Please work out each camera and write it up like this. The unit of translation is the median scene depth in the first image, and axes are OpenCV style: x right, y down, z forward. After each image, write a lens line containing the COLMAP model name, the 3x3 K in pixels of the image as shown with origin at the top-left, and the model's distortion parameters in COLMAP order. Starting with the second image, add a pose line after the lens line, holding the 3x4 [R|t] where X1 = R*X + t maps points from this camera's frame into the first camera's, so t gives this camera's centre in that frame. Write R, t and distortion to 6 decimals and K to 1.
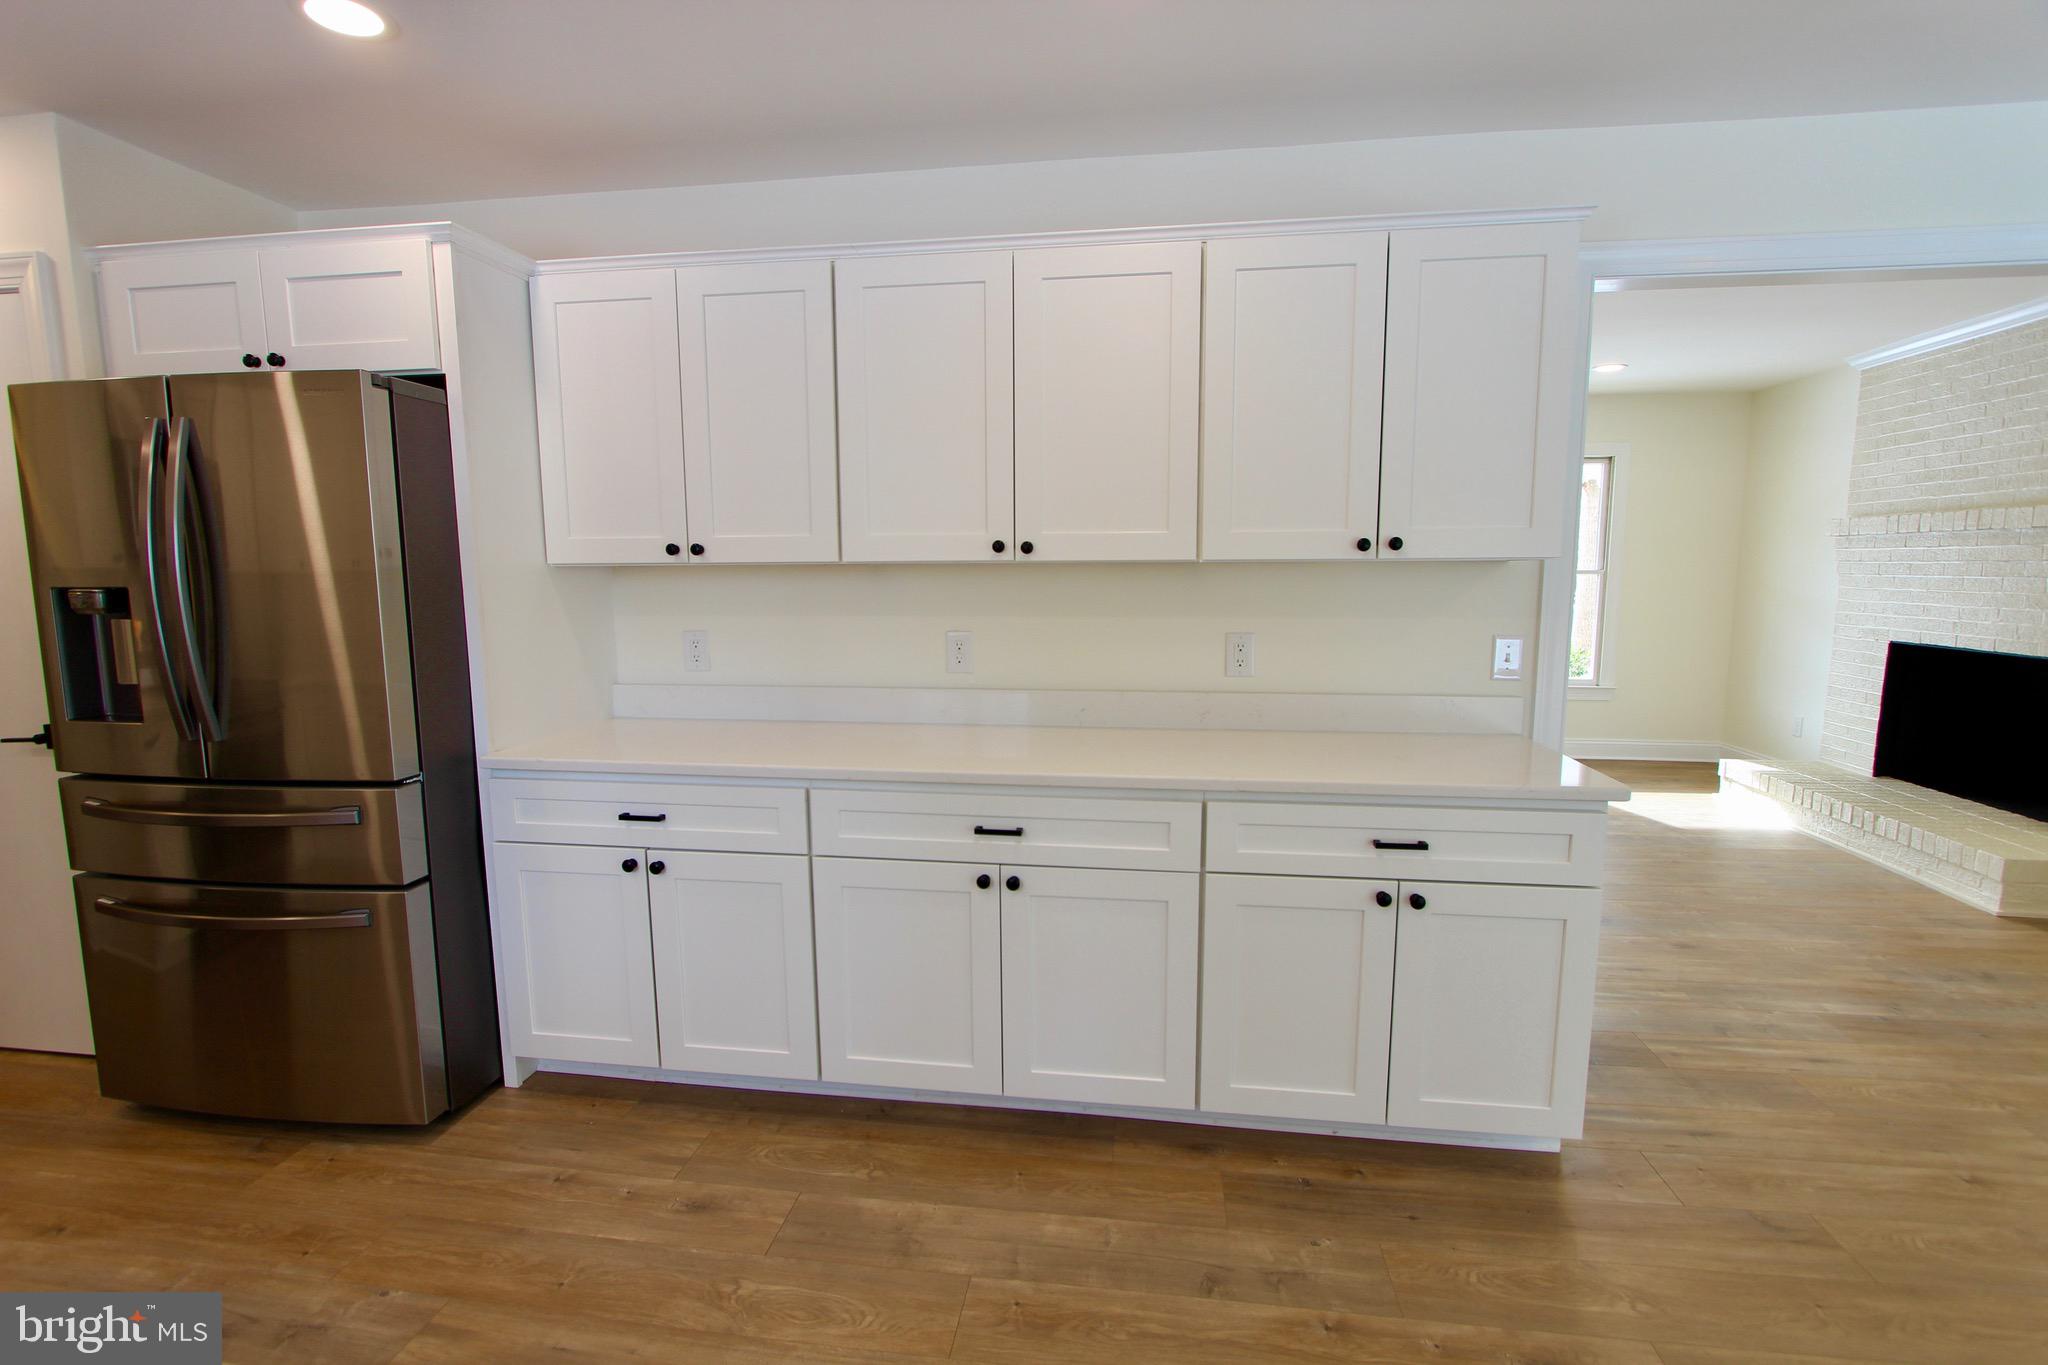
lens RADIAL K [[949.0, 0, 1022.5], [0, 949.0, 689.3], [0, 0, 1]] dist [-0.017601, 0.002795]
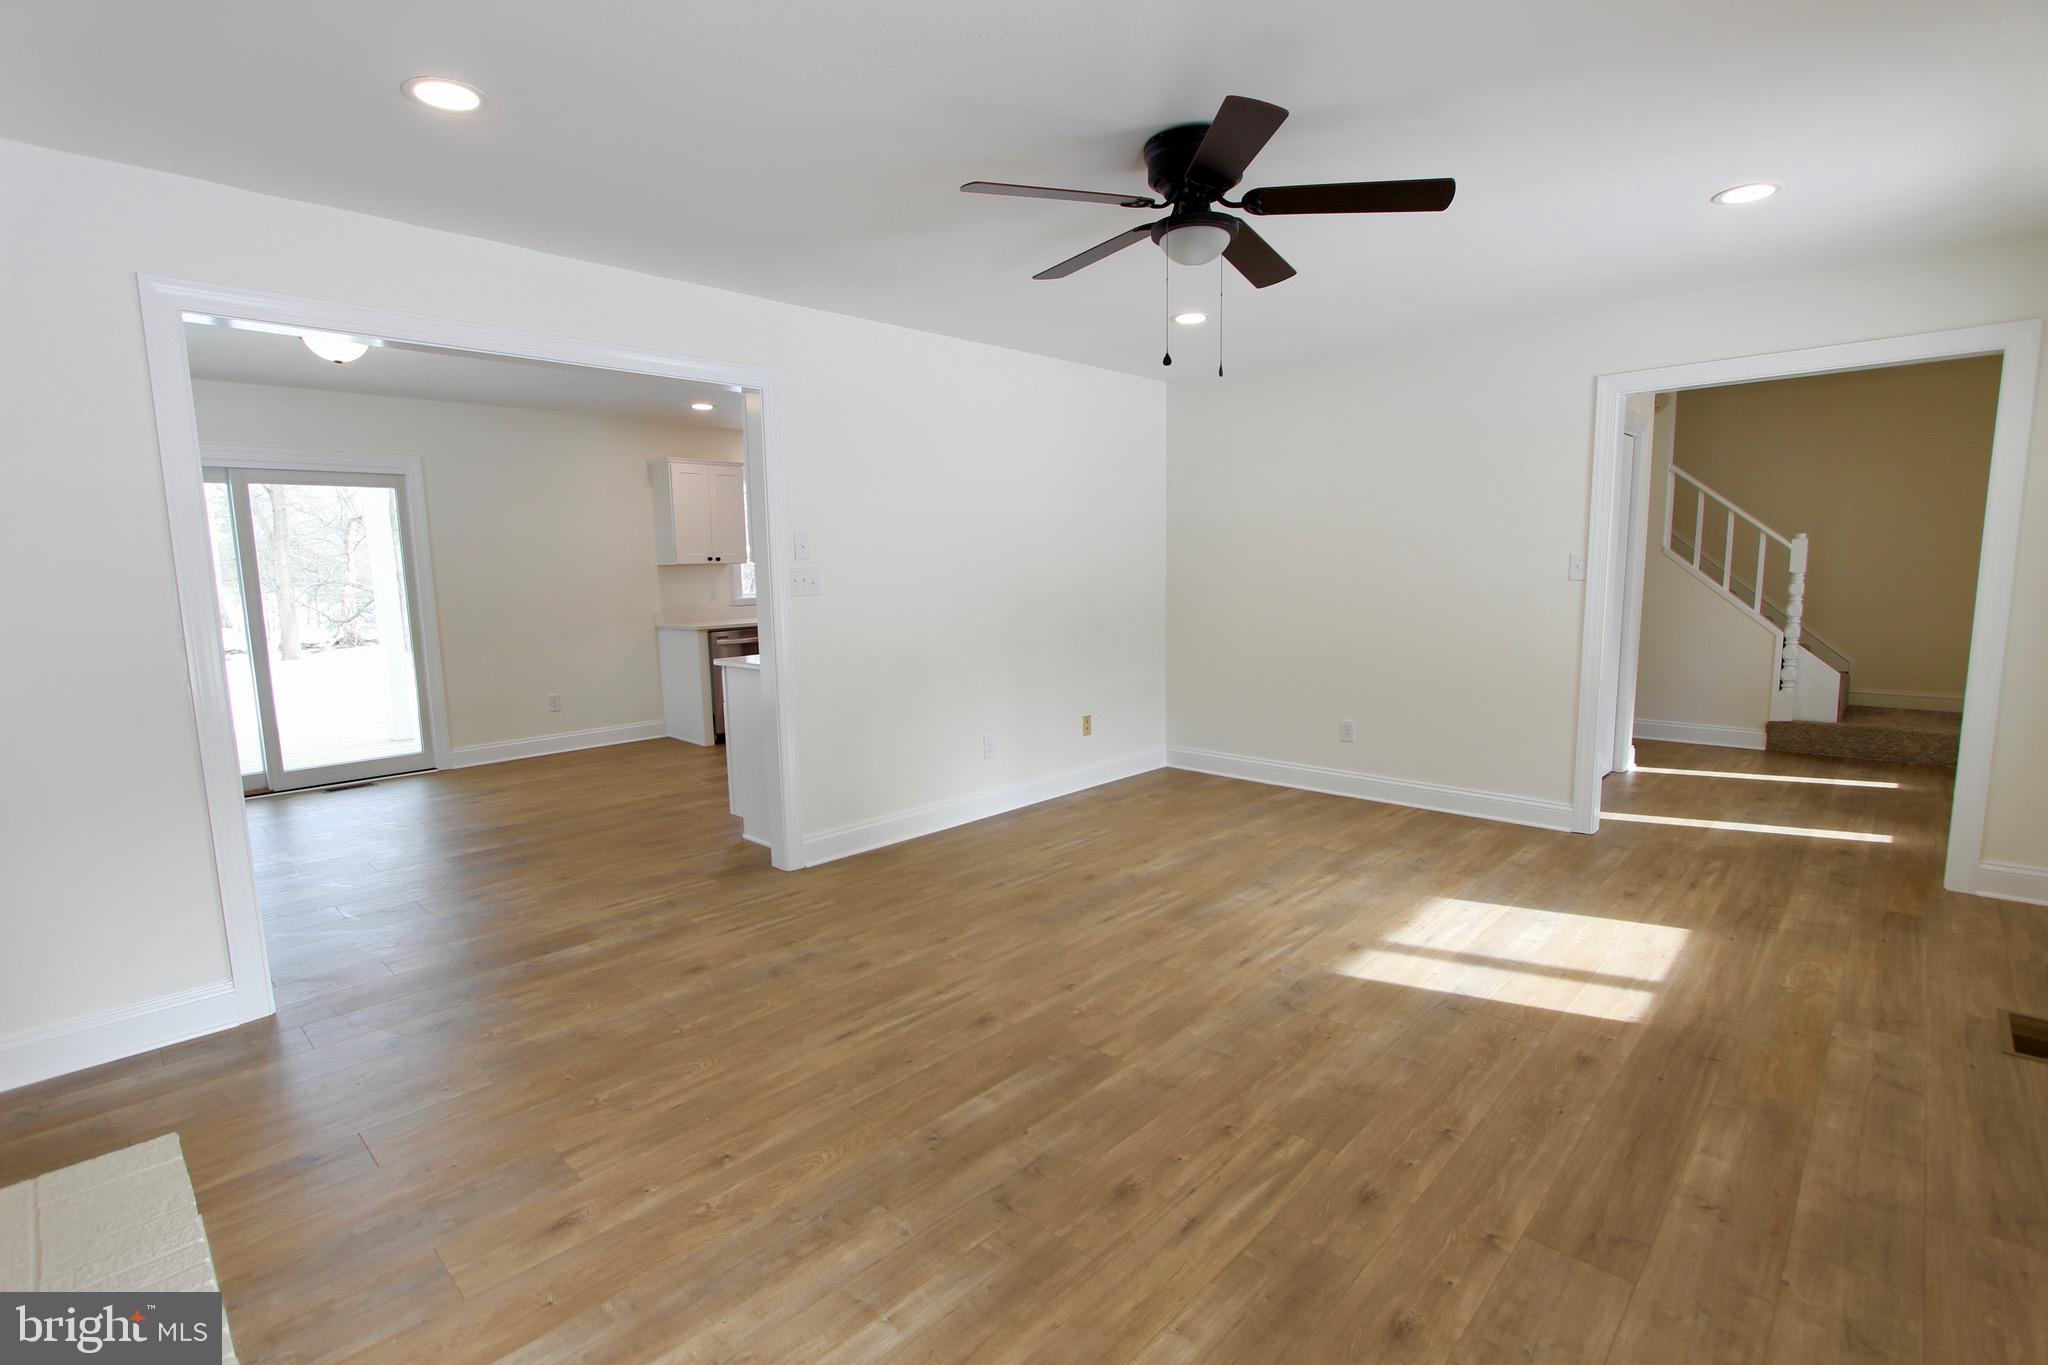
lens RADIAL K [[949.0, 0, 1024.8], [0, 949.0, 686.9], [0, 0, 1]] dist [-0.017601, 0.002795]
pose [[-0.580565, 0.122589, -0.804932, 1.745450], [-0.084060, 0.974294, 0.209011, -0.324781], [0.809863, 0.189007, -0.555336, 2.447008]]
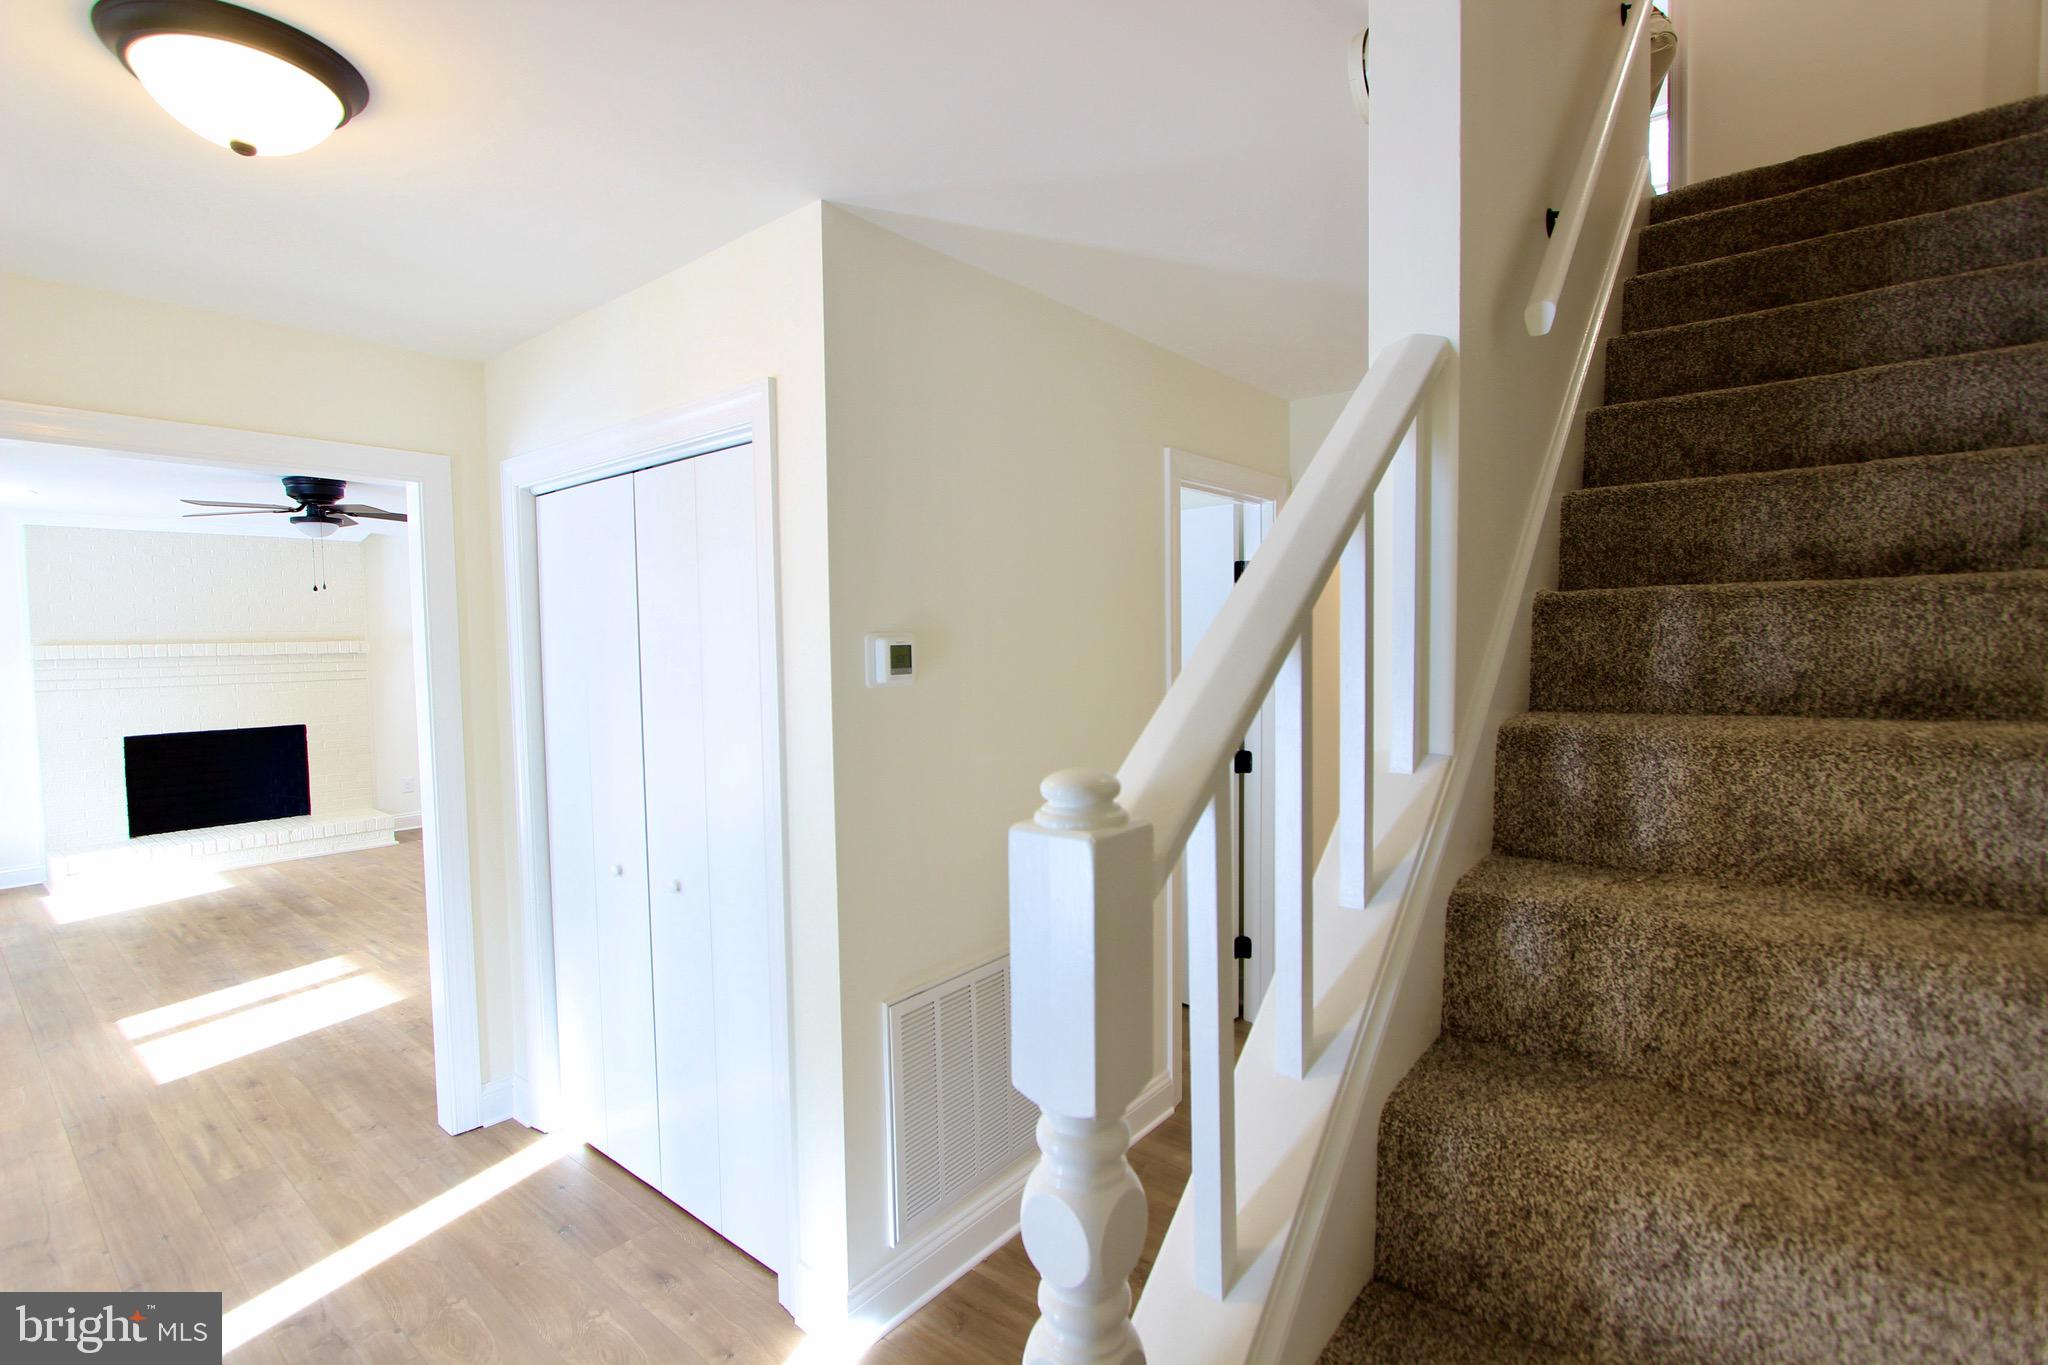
lens RADIAL K [[949.0, 0, 1028.3], [0, 949.0, 692.3], [0, 0, 1]] dist [-0.017601, 0.002795]
pose [[-0.854960, -0.016396, 0.518435, -1.784387], [0.082660, 0.982420, 0.167385, -0.468426], [-0.512065, 0.185961, -0.838575, 2.935149]]
